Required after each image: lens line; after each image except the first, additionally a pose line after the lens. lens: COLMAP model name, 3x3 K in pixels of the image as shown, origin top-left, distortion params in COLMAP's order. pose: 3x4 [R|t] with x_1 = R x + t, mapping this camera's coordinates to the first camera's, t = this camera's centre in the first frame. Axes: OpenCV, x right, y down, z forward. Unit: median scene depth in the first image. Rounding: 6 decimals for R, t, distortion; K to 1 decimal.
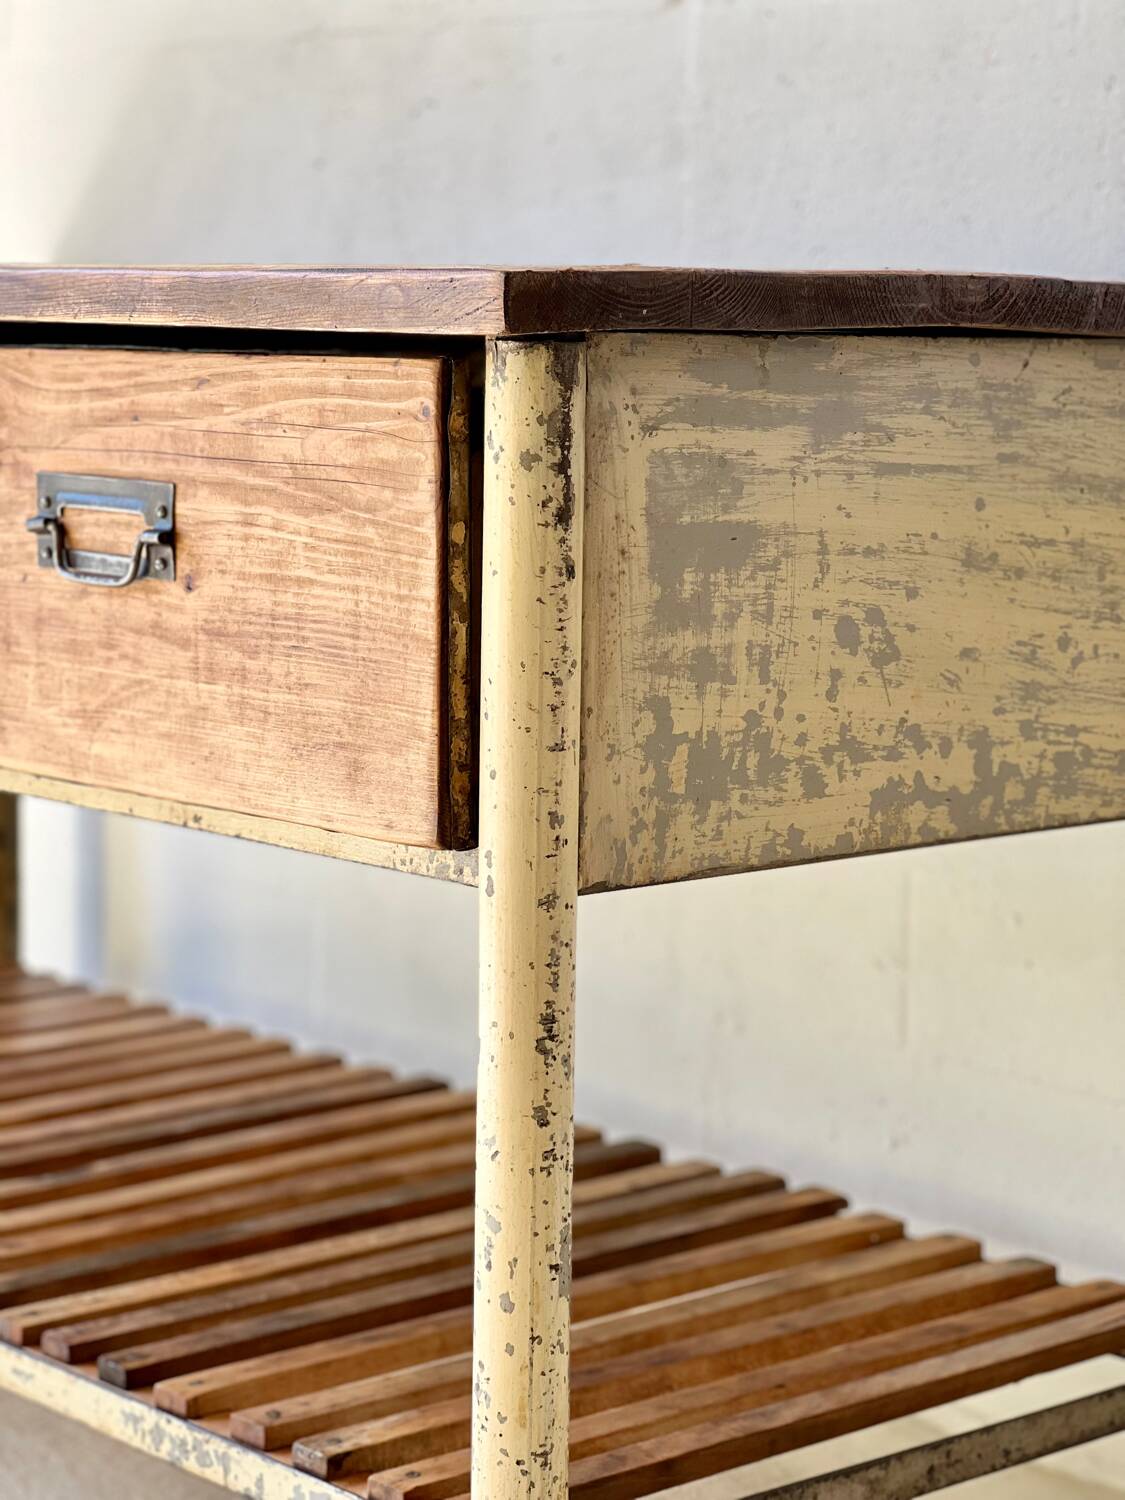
lens RADIAL K [[3347.6, 0, 560.7], [0, 3347.6, 694.6], [0, 0, 1]] dist [0.141285, 0.000000]
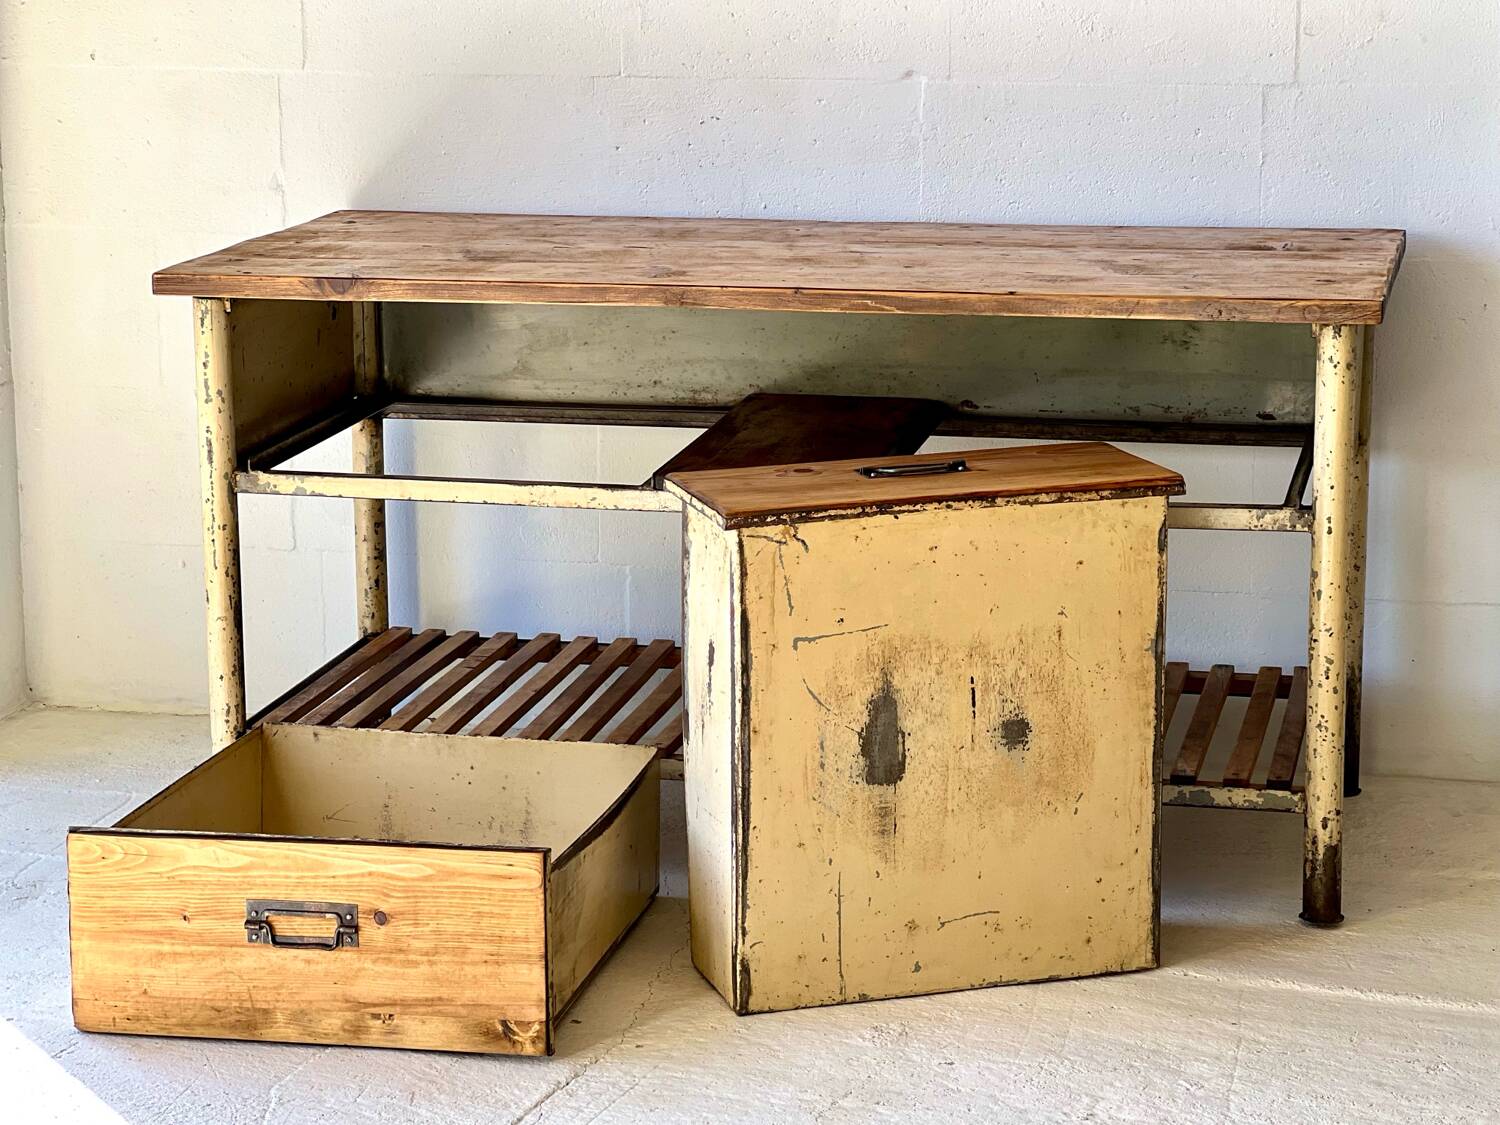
lens RADIAL K [[3347.6, 0, 773.1], [0, 3347.6, 470.5], [0, 0, 1]] dist [0.141285, 0.000000]
pose [[0.800058, -0.133301, 0.584925, -1.659223], [0.087030, 0.990477, 0.106685, -0.267618], [-0.593576, -0.034448, 0.804040, -0.728491]]
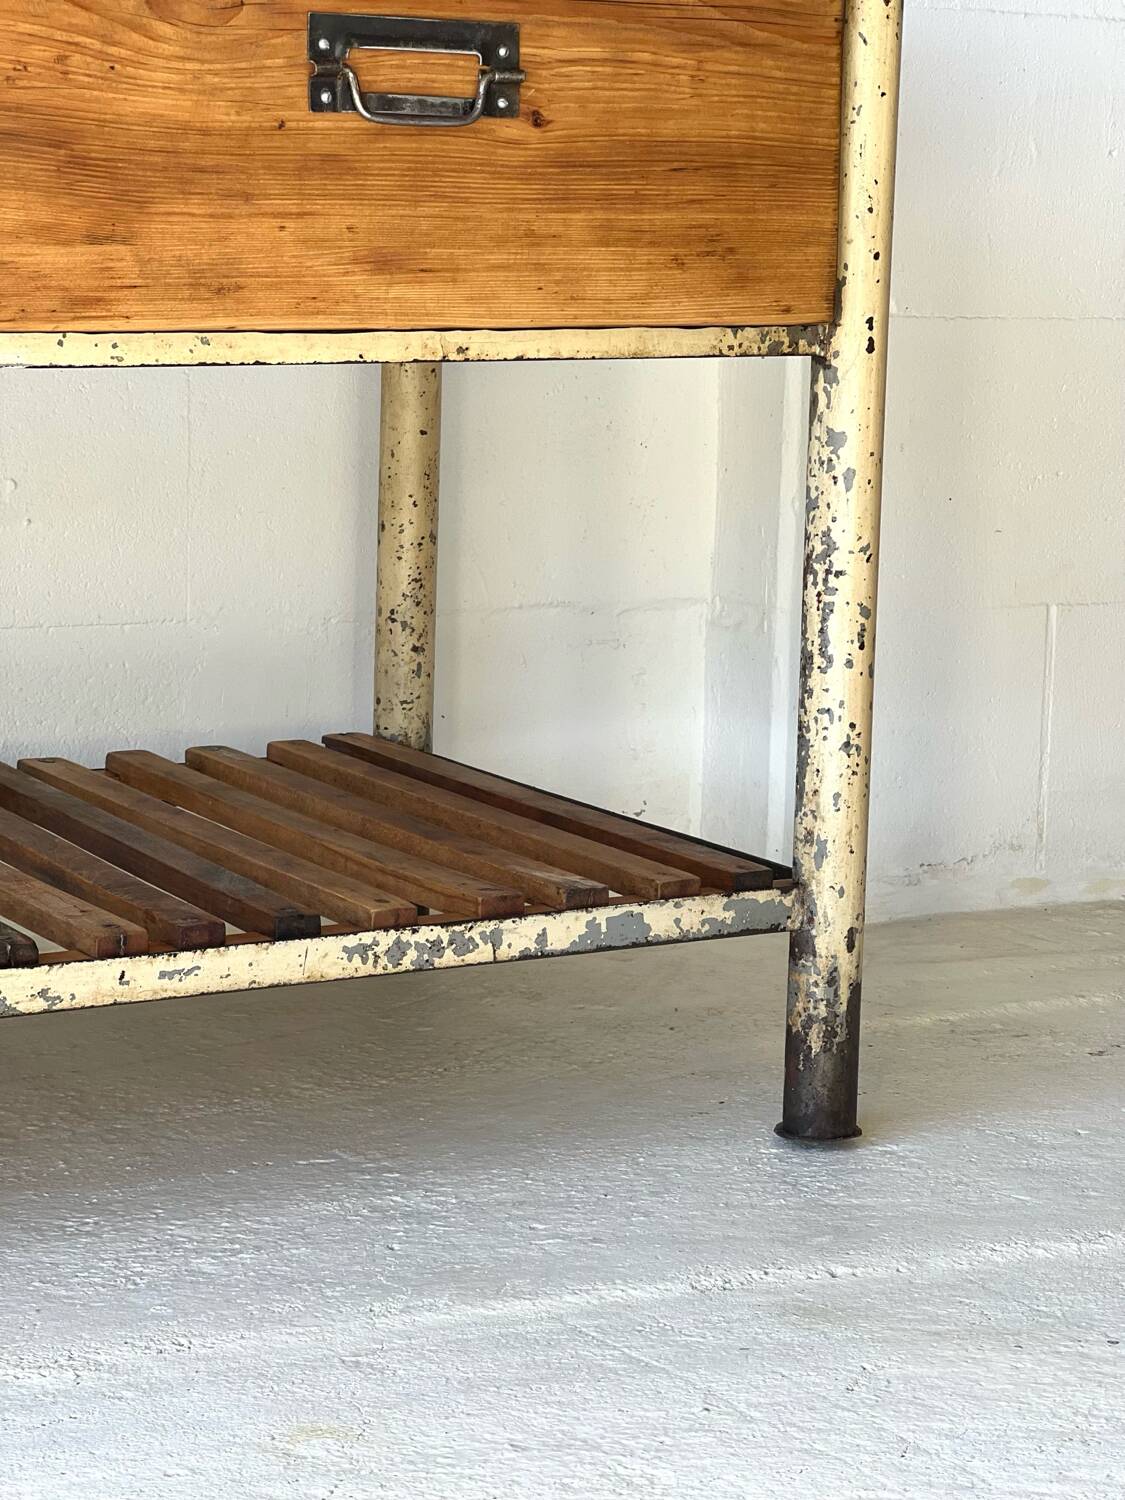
lens RADIAL K [[3347.6, 0, 571.8], [0, 3347.6, 706.4], [0, 0, 1]] dist [0.141285, 0.000000]
pose [[0.186307, -0.153793, 0.970380, -1.167095], [0.093322, 0.985977, 0.138348, 0.004517], [-0.978049, 0.064783, 0.198047, 0.770871]]
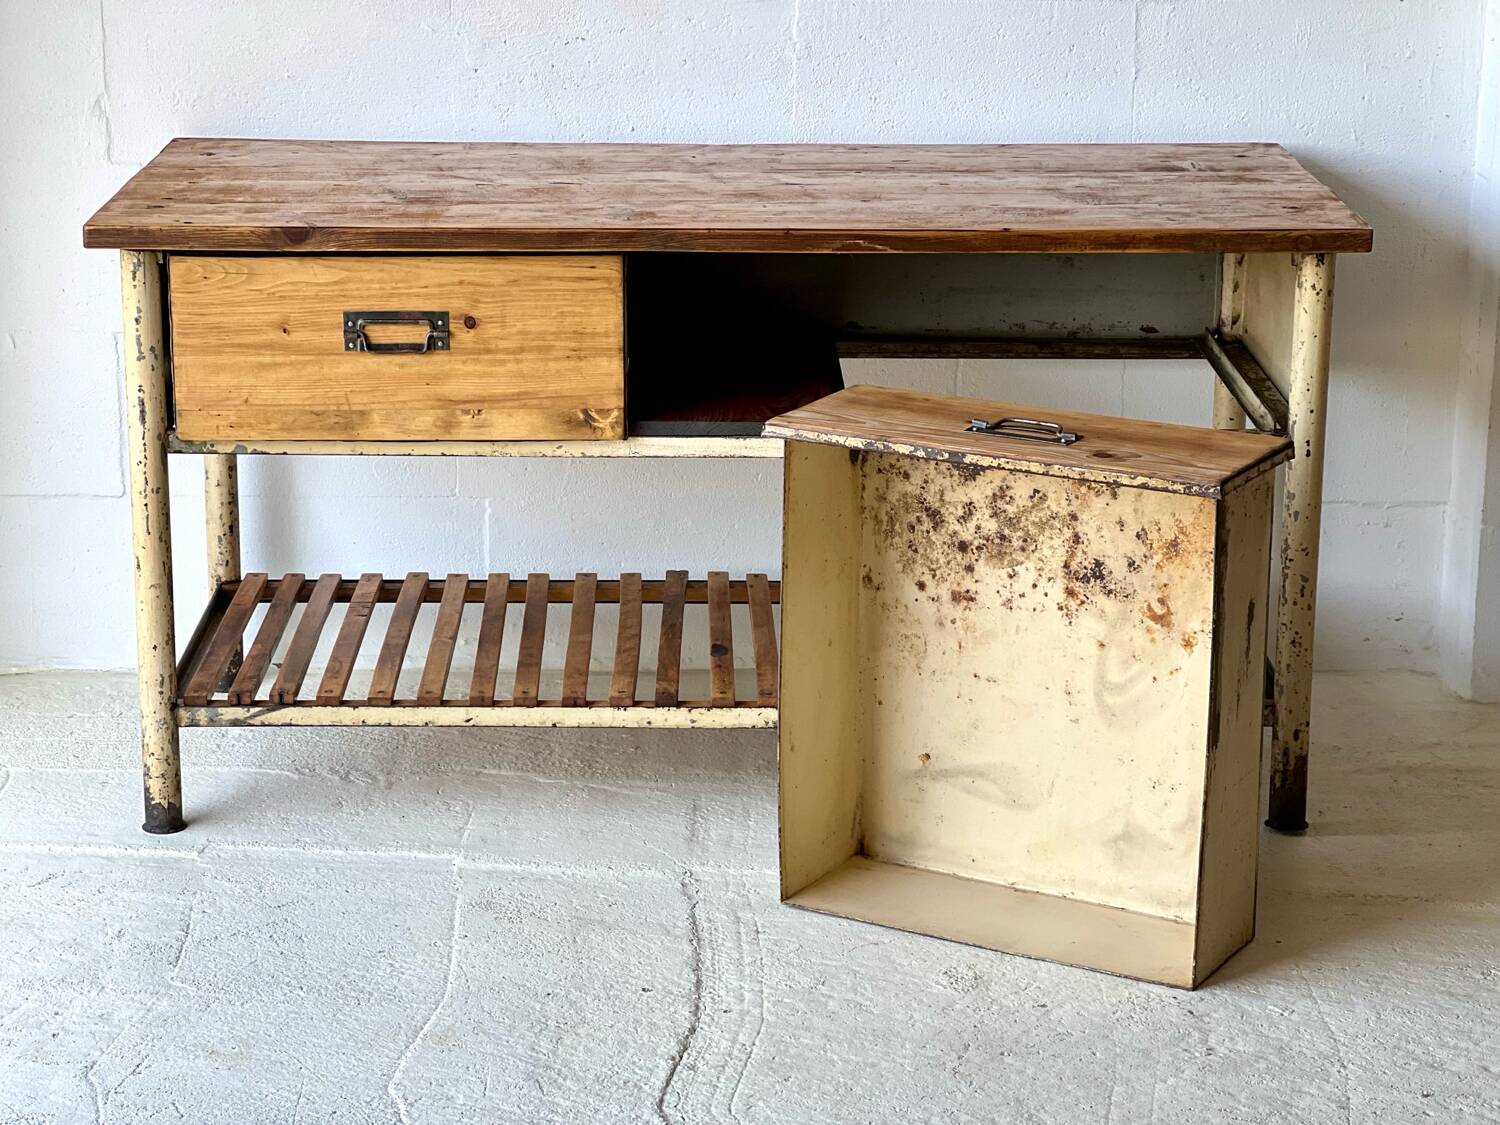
lens RADIAL K [[3347.6, 0, 771.7], [0, 3347.6, 491.8], [0, 0, 1]] dist [0.141285, 0.000000]
pose [[0.638397, -0.200976, 0.743006, -2.011025], [0.090623, 0.978222, 0.186735, -0.395976], [-0.764354, -0.051877, 0.642707, -0.336091]]
